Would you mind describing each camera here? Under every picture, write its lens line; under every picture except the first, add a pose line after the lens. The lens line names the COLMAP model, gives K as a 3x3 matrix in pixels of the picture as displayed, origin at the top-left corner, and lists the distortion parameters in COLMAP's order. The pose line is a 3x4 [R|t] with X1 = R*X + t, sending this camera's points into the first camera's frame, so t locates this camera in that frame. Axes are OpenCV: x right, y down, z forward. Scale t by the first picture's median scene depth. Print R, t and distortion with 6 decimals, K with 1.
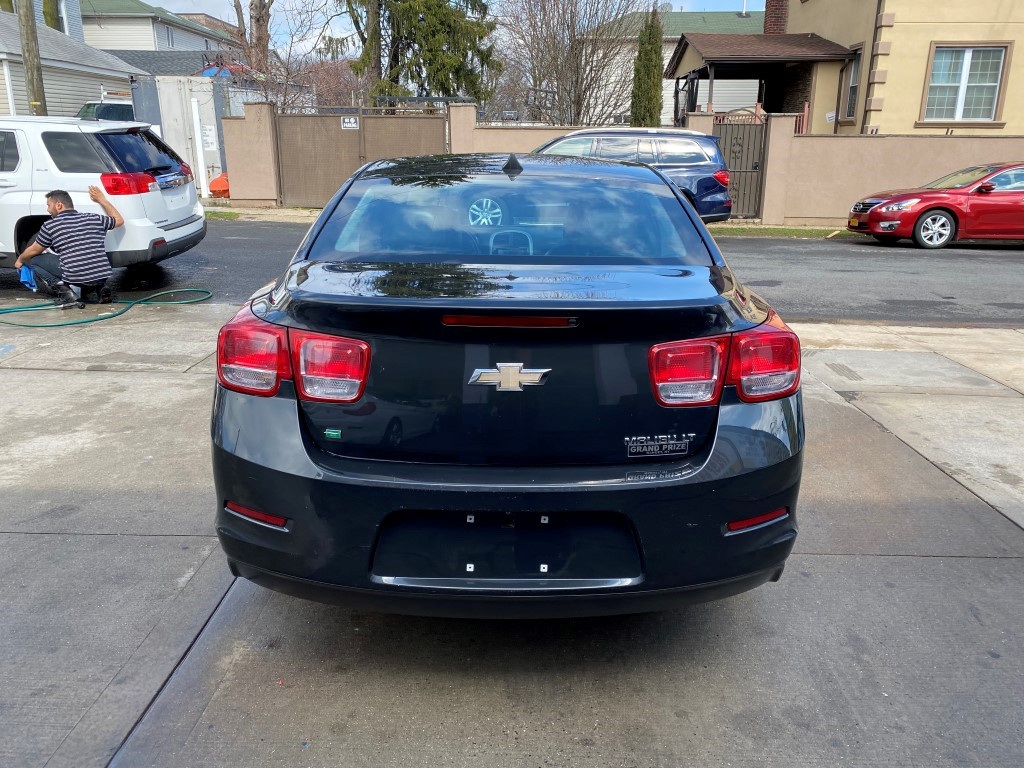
lens RADIAL K [[787.2, 0, 512.0], [0, 787.2, 384.0], [0, 0, 1]] dist [0.009514, -0.003188]
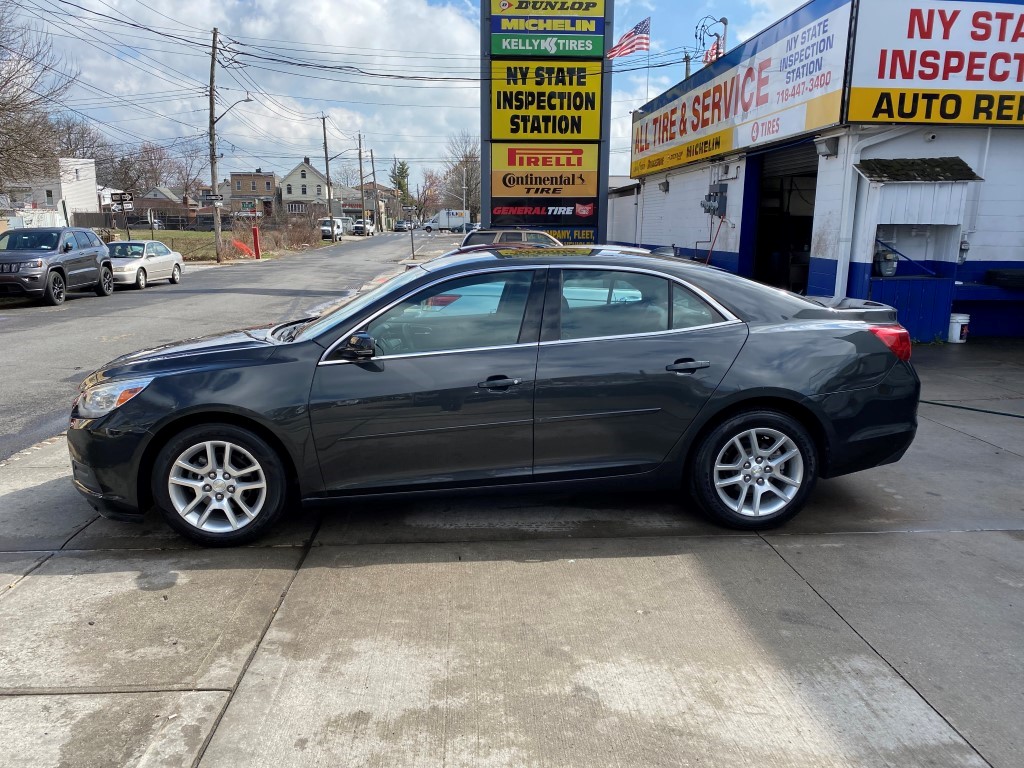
lens RADIAL K [[795.8, 0, 499.6], [0, 795.8, 412.3], [0, 0, 1]] dist [0.010549, -0.002646]
pose [[-0.073523, -0.234084, 0.969432, -0.289124], [0.282236, 0.927441, 0.245349, -0.084243], [-0.956524, 0.291647, -0.002121, 0.255555]]
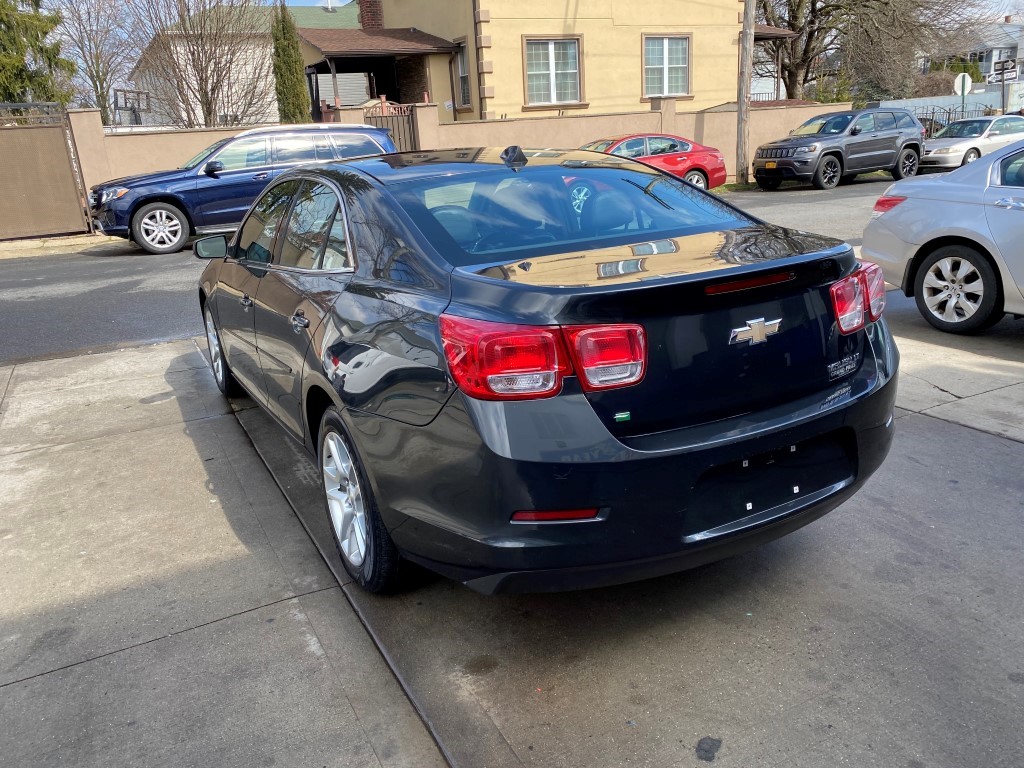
lens RADIAL K [[787.2, 0, 512.0], [0, 787.2, 384.0], [0, 0, 1]] dist [0.009514, -0.003188]
pose [[0.873978, -0.204288, 0.440941, -0.093303], [0.201788, 0.977986, 0.053144, -0.007420], [-0.442091, 0.042529, 0.895961, 0.015751]]
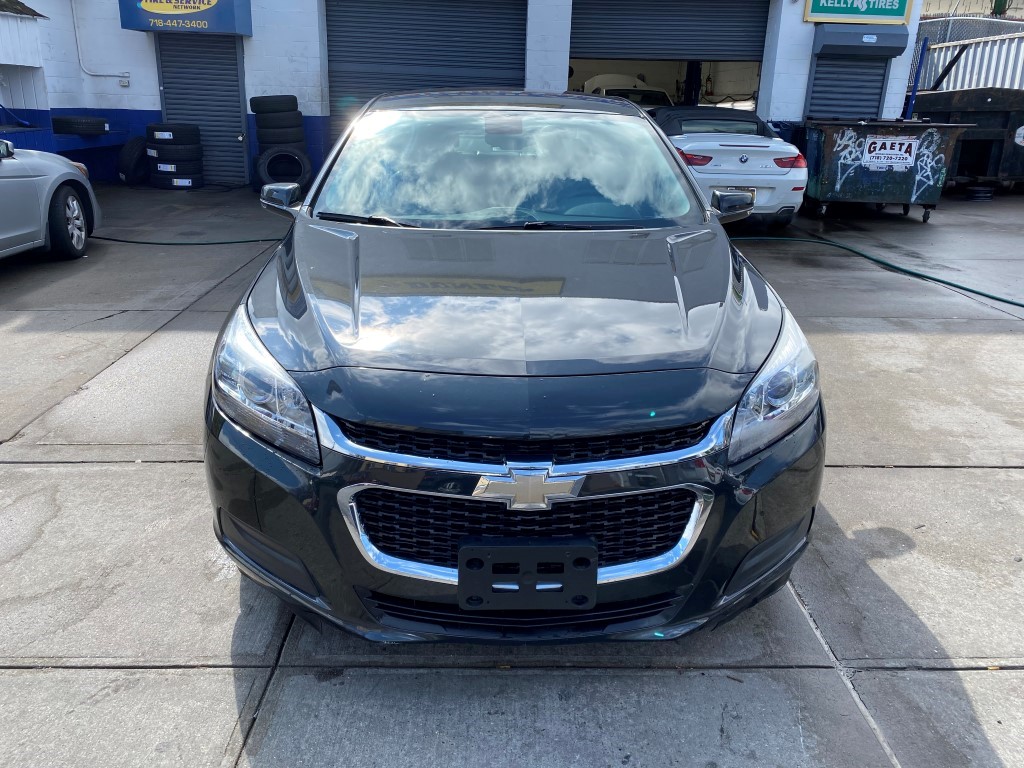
lens RADIAL K [[787.2, 0, 512.0], [0, 787.2, 384.0], [0, 0, 1]] dist [0.009514, -0.003188]
pose [[-0.998441, -0.013955, -0.054053, 0.007443], [-0.043432, 0.802506, 0.595062, -0.135203], [0.035073, 0.596481, -0.801860, 0.469222]]
